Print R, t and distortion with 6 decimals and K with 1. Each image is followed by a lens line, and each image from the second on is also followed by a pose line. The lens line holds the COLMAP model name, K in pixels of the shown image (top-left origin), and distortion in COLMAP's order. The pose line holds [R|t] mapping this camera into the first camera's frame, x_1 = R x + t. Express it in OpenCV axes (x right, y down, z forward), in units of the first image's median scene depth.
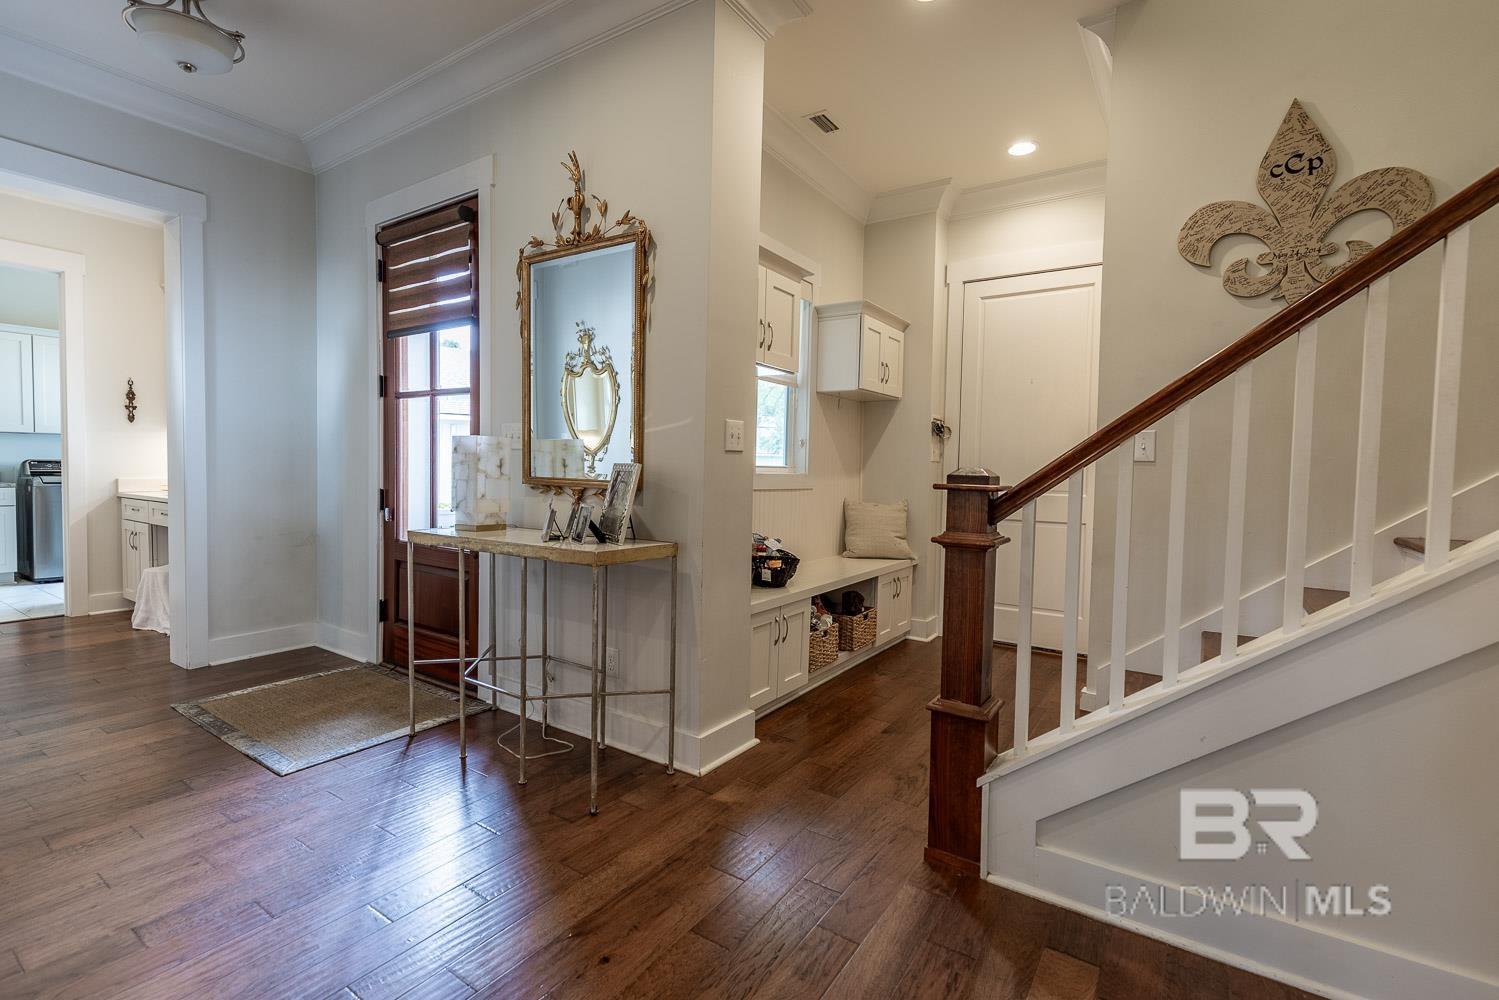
lens RADIAL K [[681.6, 0, 744.3], [0, 681.6, 498.4], [0, 0, 1]] dist [0.004902, -0.000631]
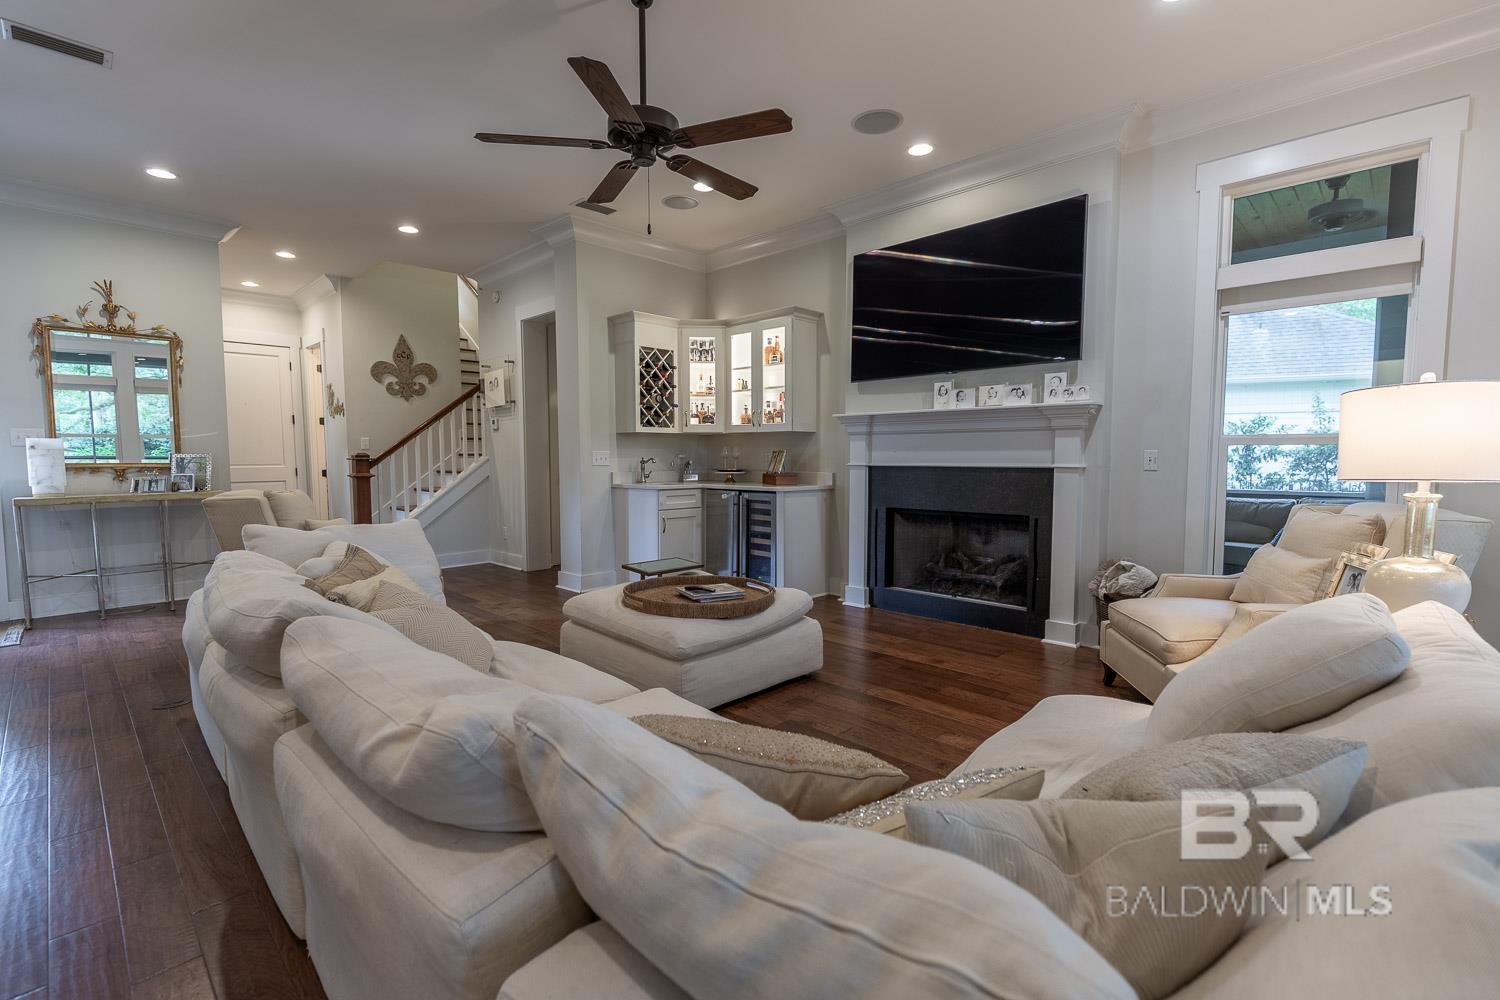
lens RADIAL K [[682.0, 0, 740.6], [0, 682.0, 500.9], [0, 0, 1]] dist [0.004902, -0.000631]
pose [[0.191086, -0.087302, 0.977683, -1.370076], [0.052500, 0.995520, 0.078634, 0.011438], [-0.980168, 0.036302, 0.194814, -0.751941]]
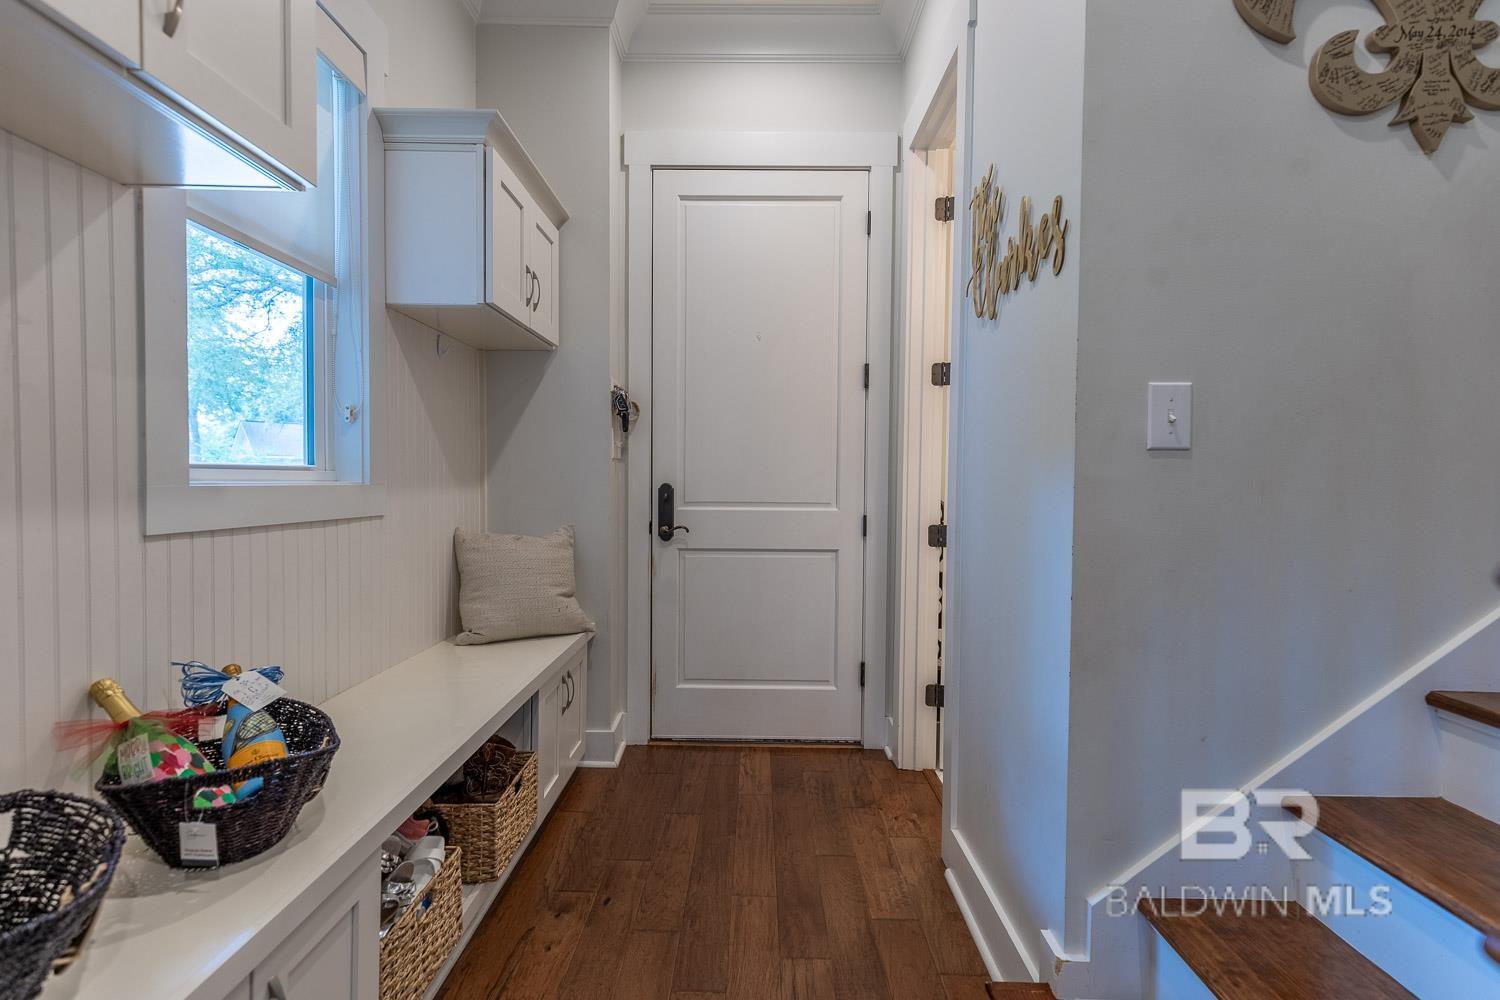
lens RADIAL K [[682.0, 0, 752.4], [0, 682.0, 501.6], [0, 0, 1]] dist [0.004902, -0.000631]
pose [[0.836321, -0.029632, 0.547438, 0.067923], [0.030819, 0.999500, 0.007020, -0.022929], [-0.547373, 0.011001, 0.836816, 0.574767]]
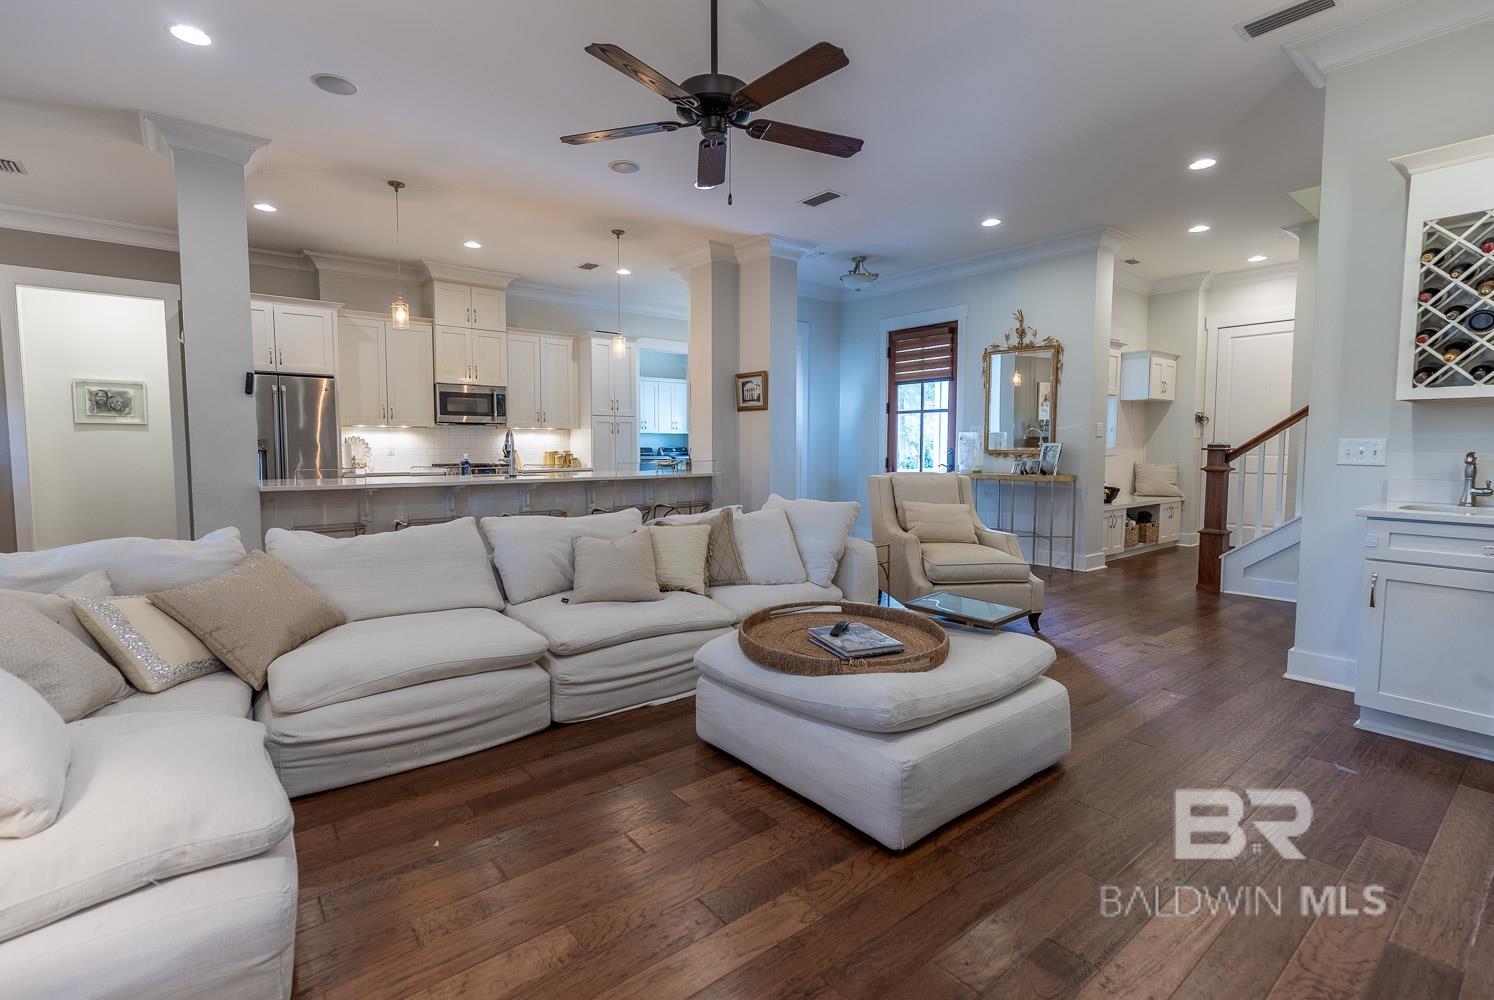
lens RADIAL K [[679.3, 0, 732.4], [0, 679.3, 490.1], [0, 0, 1]] dist [0.004902, -0.000631]
pose [[0.951341, 0.002062, -0.308135, -0.368339], [0.003399, 0.999847, 0.017186, 0.051170], [0.308123, -0.017397, 0.951188, -1.194666]]
